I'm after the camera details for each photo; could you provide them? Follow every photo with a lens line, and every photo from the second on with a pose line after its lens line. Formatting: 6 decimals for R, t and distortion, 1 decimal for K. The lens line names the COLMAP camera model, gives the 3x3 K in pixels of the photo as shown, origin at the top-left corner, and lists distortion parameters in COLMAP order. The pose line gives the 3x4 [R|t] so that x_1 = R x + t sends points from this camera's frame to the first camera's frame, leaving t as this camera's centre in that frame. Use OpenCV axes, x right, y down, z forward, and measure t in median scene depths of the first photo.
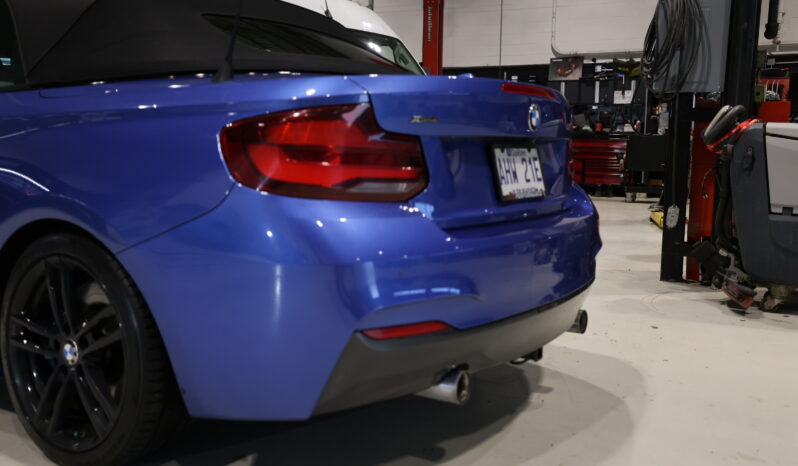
lens RADIAL K [[753.5, 0, 398.5], [0, 753.5, 236.3], [0, 0, 1]] dist [0.067097, 0.000000]
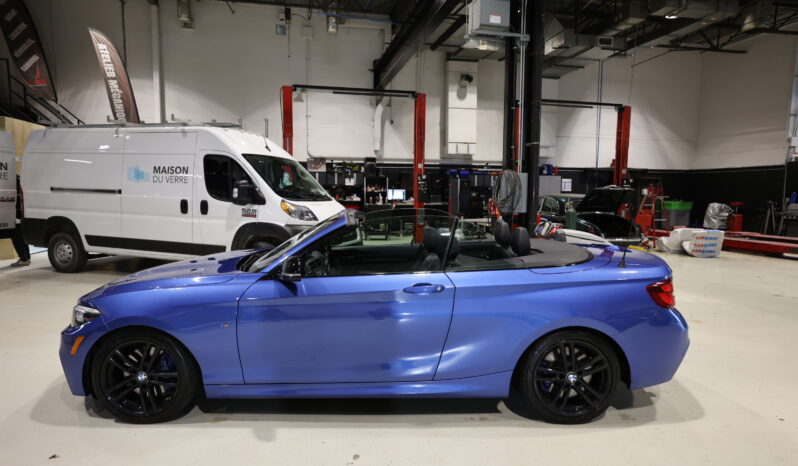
lens RADIAL K [[466.2, 0, 392.6], [0, 466.2, 226.9], [0, 0, 1]] dist [-0.002290, 0.015954]
pose [[0.824016, -0.051580, 0.564214, -1.539863], [0.069402, 0.997537, -0.010164, -0.319853], [-0.562300, 0.047533, 0.825566, 0.048425]]
